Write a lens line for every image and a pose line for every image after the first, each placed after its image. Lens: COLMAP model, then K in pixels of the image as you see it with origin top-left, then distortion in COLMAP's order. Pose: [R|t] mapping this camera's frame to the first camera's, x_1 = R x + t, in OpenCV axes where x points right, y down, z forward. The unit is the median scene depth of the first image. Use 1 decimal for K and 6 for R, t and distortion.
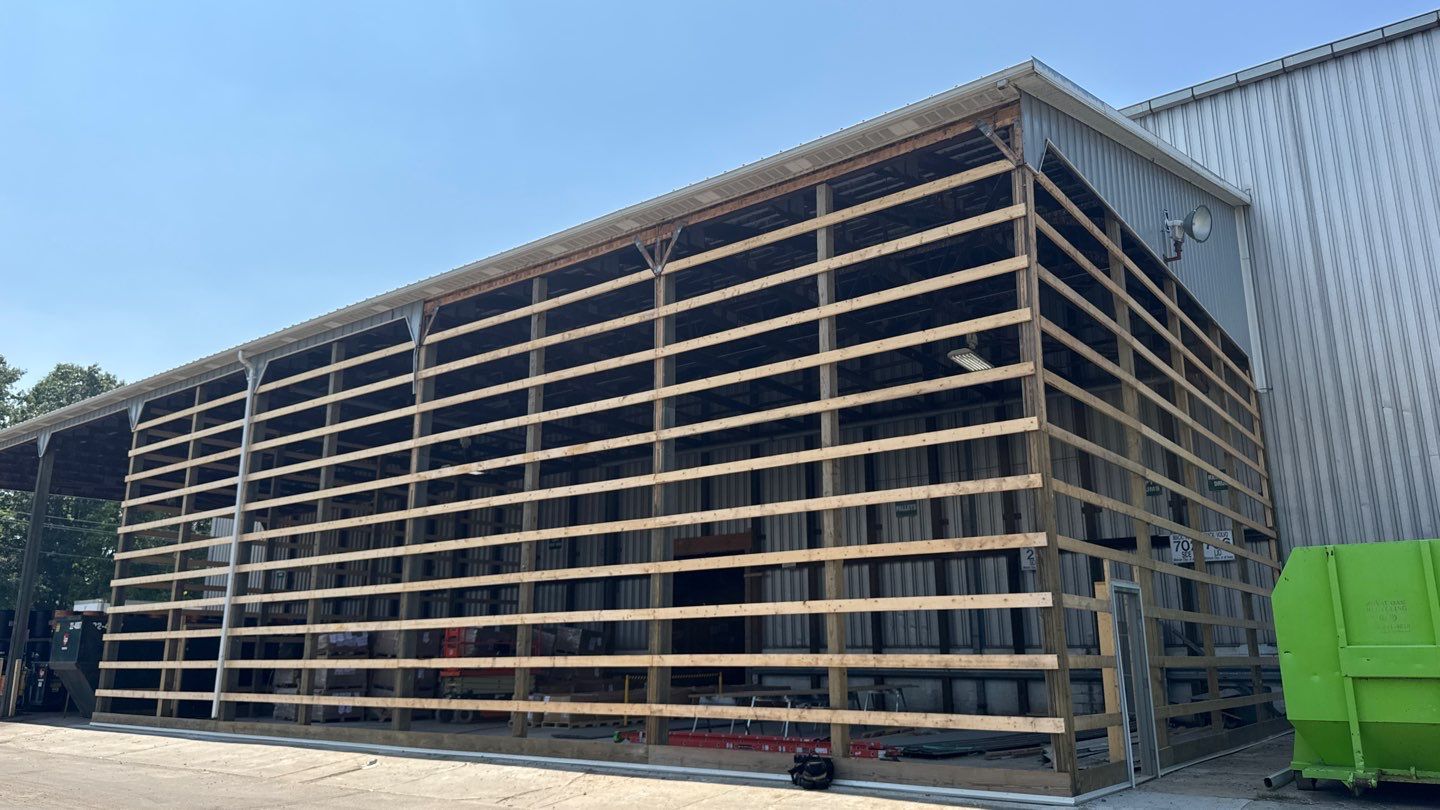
lens RADIAL K [[1006.1, 0, 720.0], [0, 1006.1, 405.0], [0, 0, 1]] dist [0.075272, -0.090178]
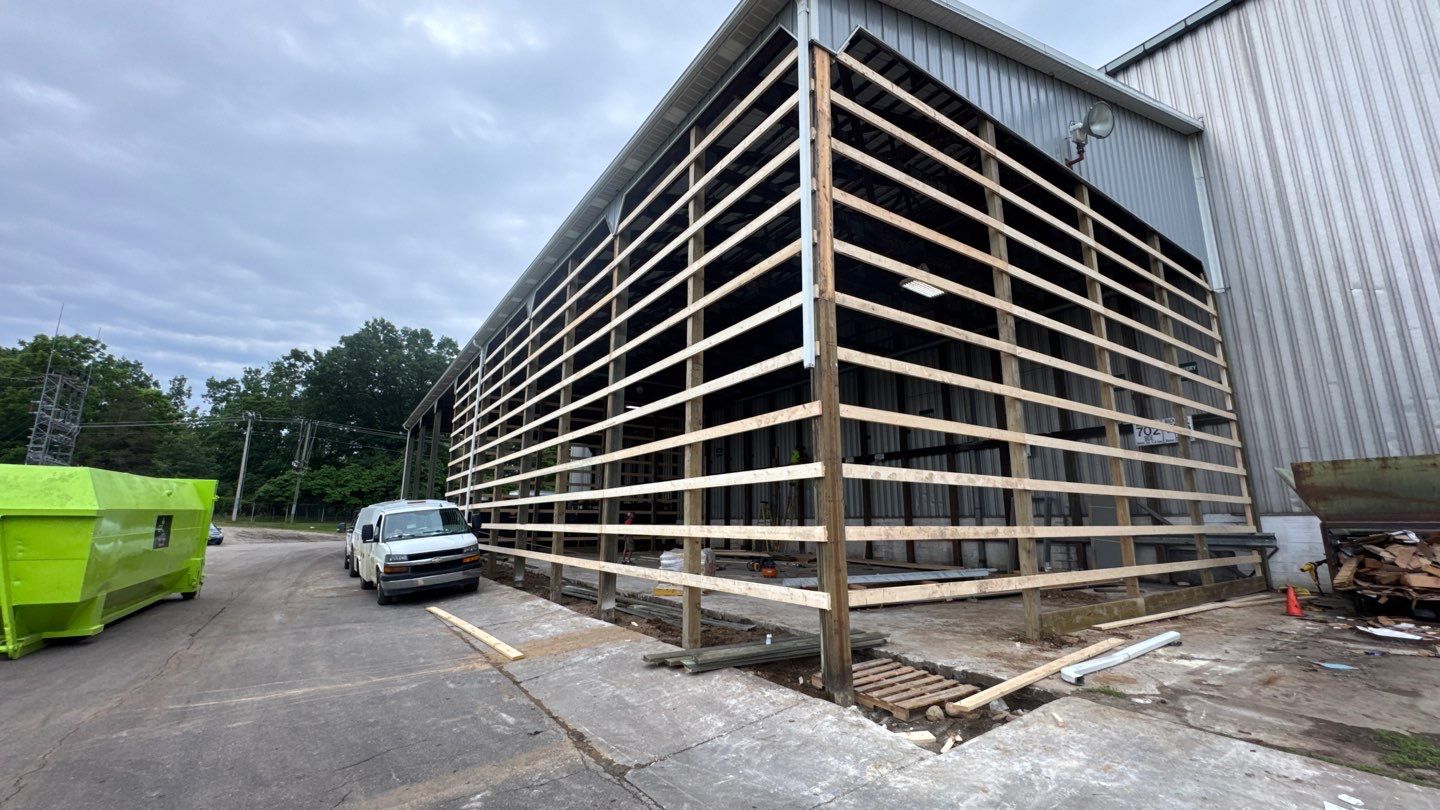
lens RADIAL K [[567.8, 0, 720.0], [0, 567.8, 405.0], [0, 0, 1]] dist [-0.001952, -0.000330]
pose [[0.947289, -0.059467, -0.314814, 0.202795], [0.072673, 0.996893, 0.030367, 0.053533], [0.312031, -0.051644, 0.948667, 0.231929]]
